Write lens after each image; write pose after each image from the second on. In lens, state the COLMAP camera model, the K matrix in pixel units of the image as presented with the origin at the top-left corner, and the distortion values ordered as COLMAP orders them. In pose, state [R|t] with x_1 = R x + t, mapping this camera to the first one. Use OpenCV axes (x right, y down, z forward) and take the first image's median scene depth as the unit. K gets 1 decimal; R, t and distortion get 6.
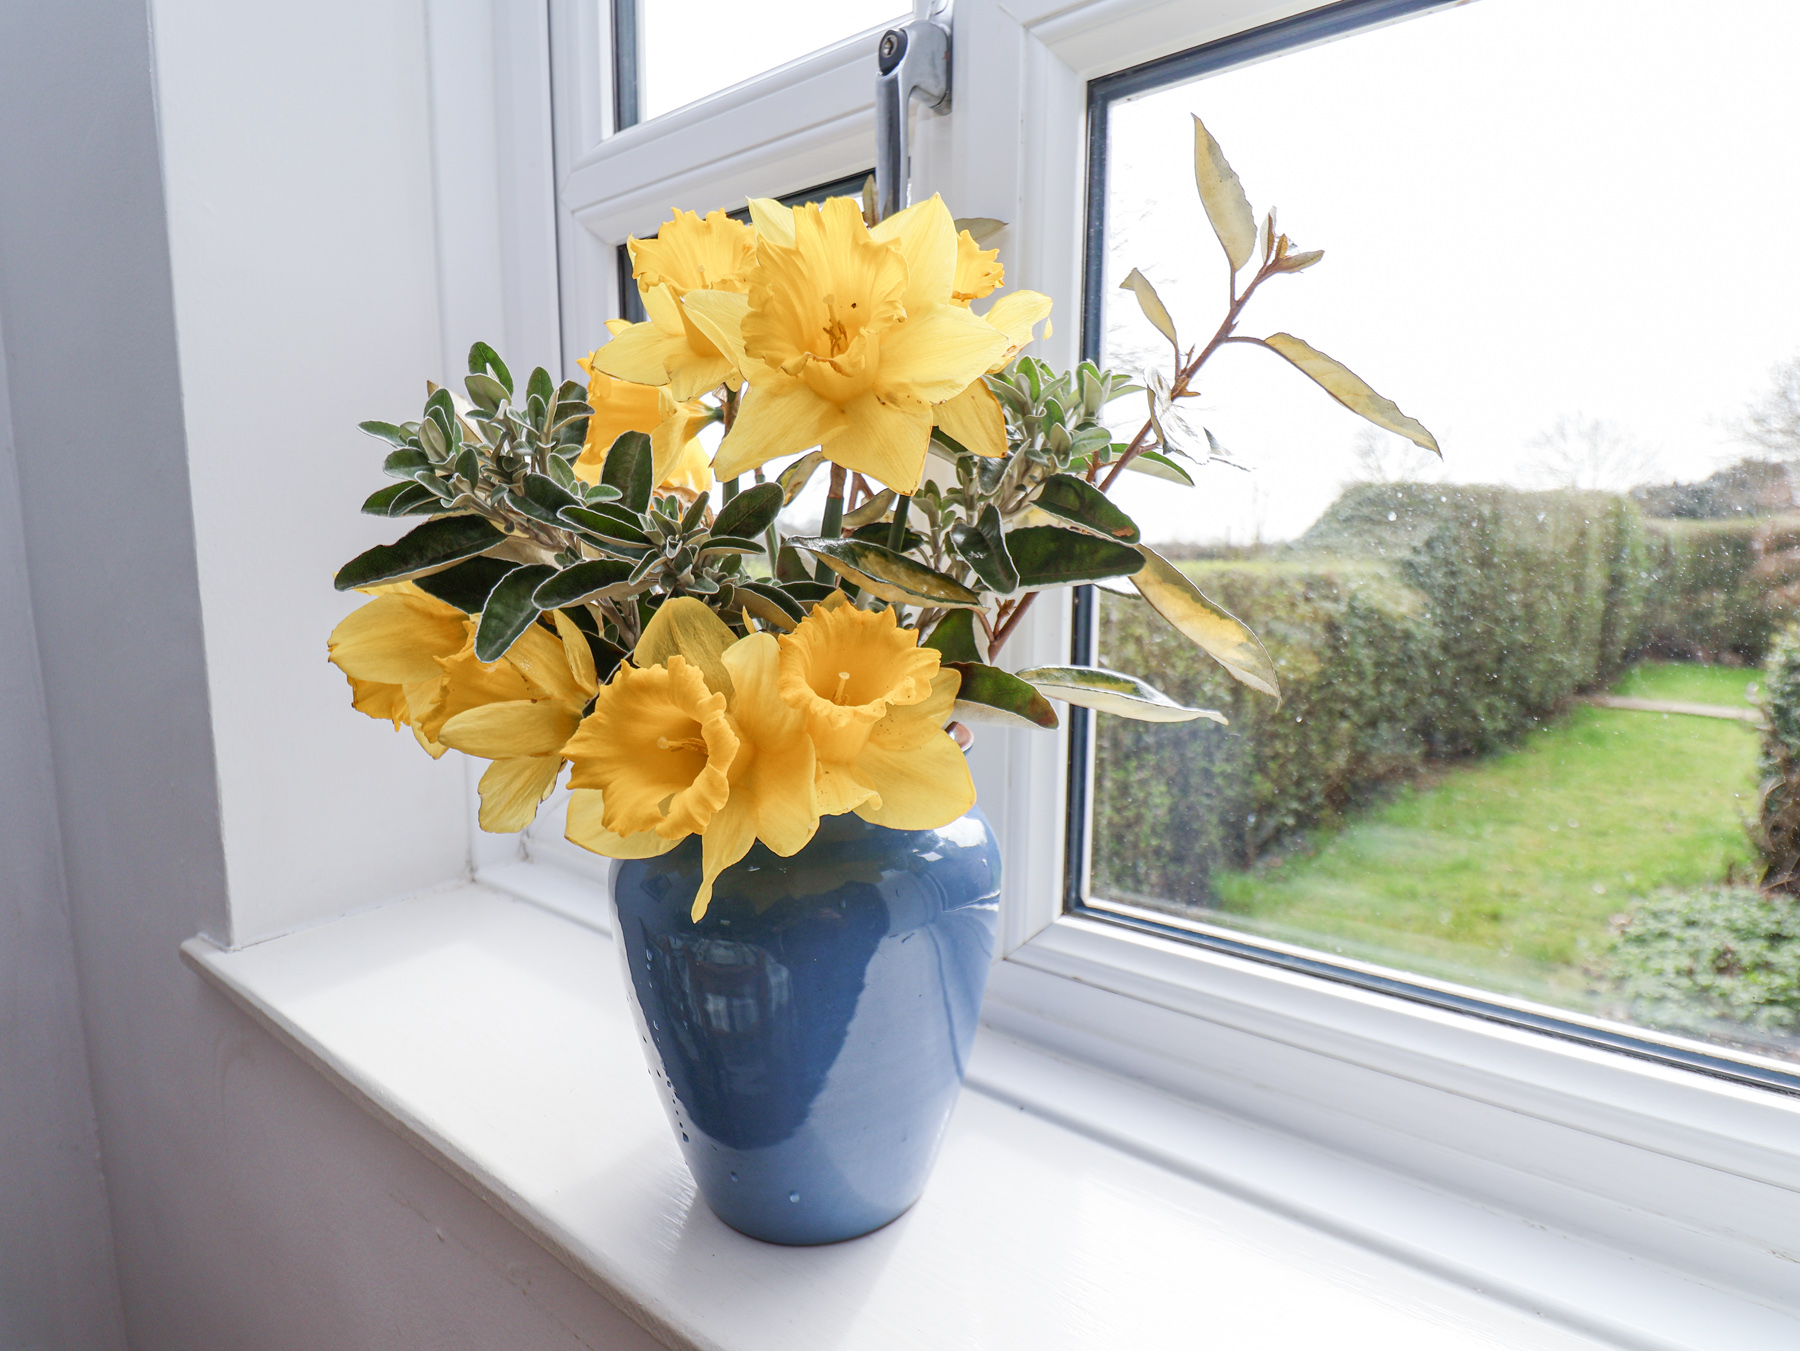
lens RADIAL K [[944.0, 0, 914.1], [0, 944.0, 690.0], [0, 0, 1]] dist [0.001103, -0.012826]
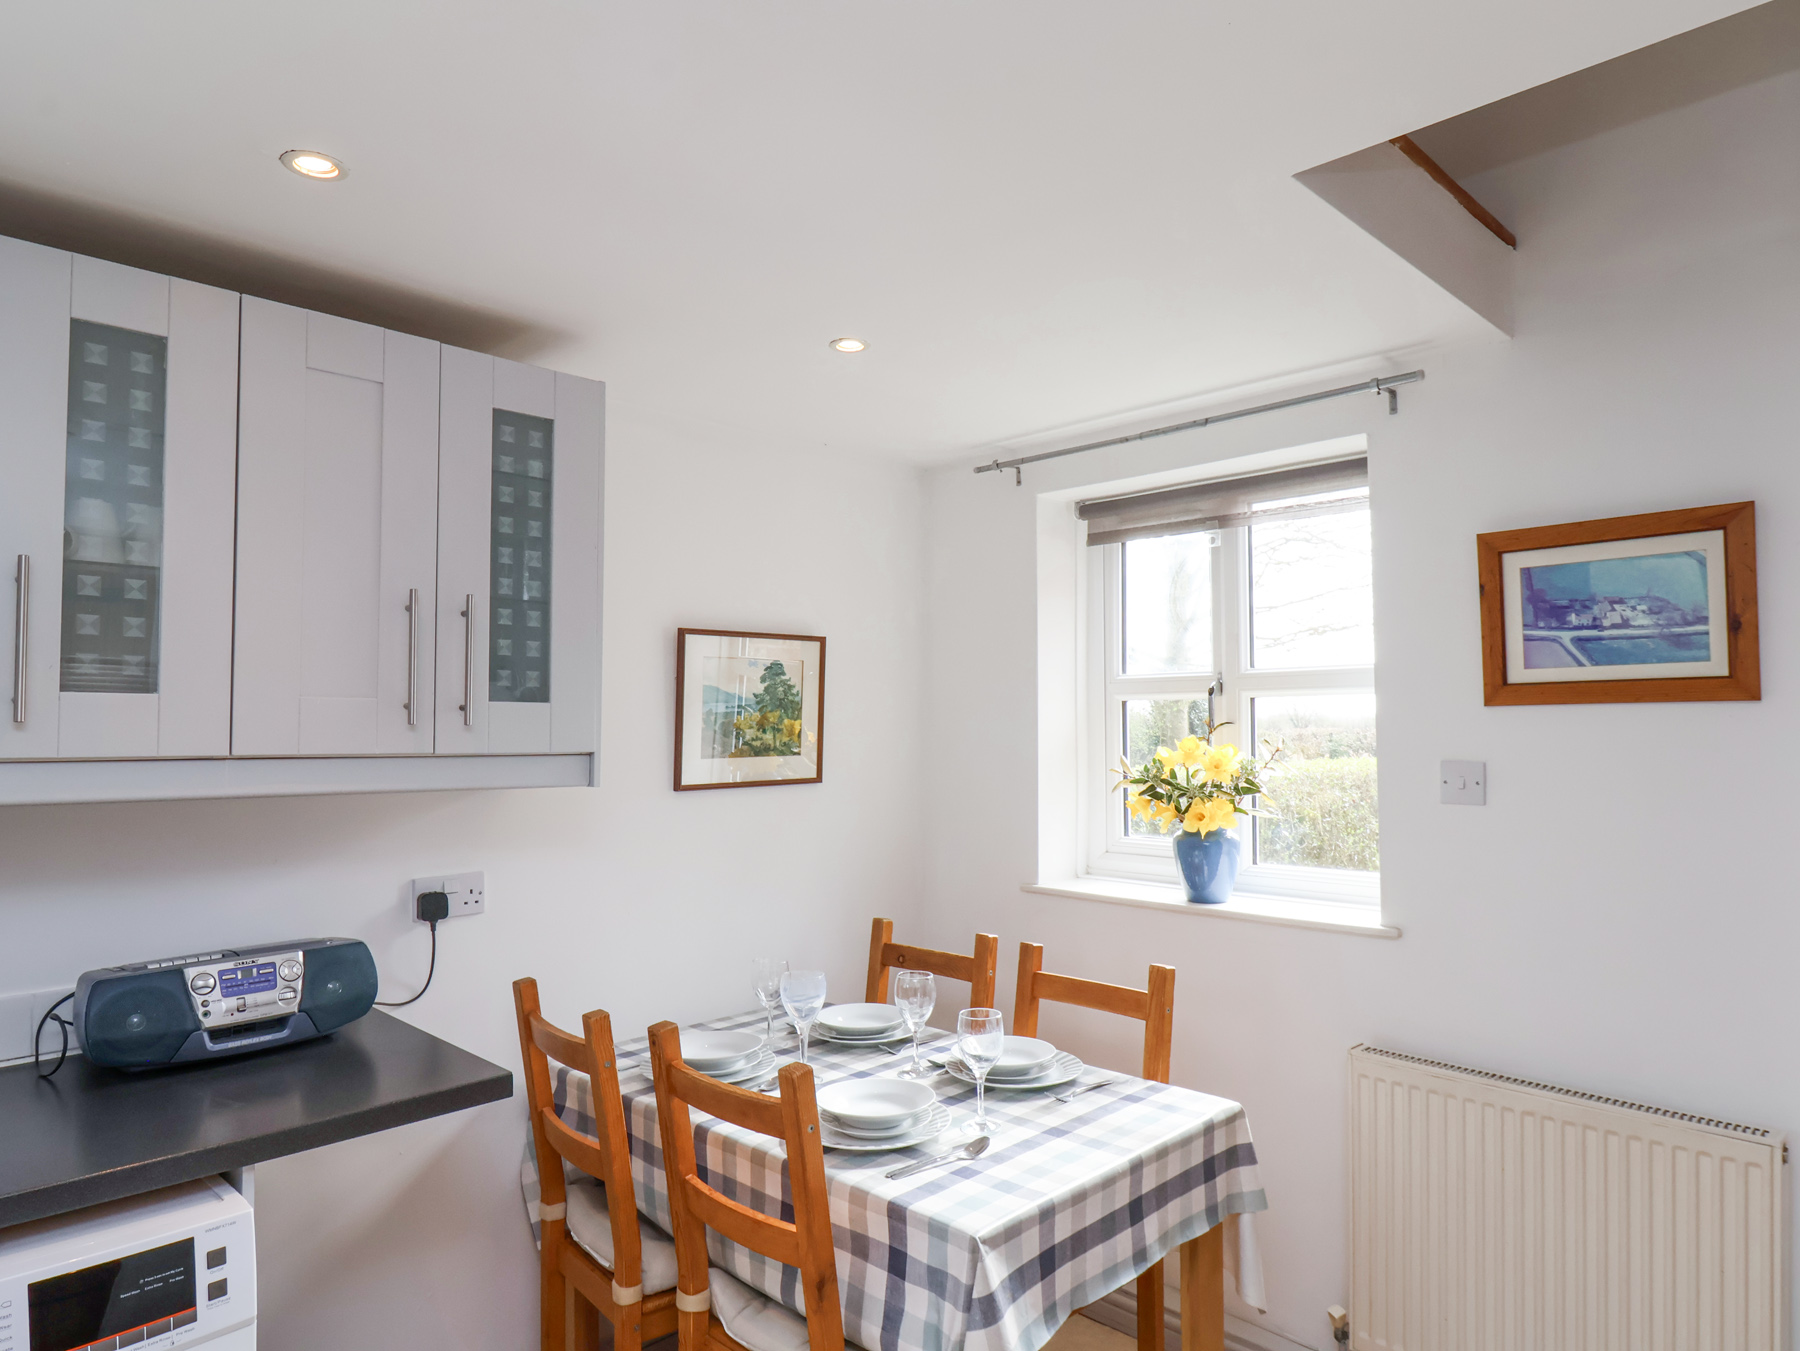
lens RADIAL K [[1140.4, 0, 900.0], [0, 1140.4, 675.5], [0, 0, 1]] dist [-0.004626, -0.000641]
pose [[0.989028, -0.019863, -0.146387, -1.036457], [-0.009038, 0.980928, -0.194159, 0.614187], [0.147452, 0.193352, 0.969986, -6.981416]]
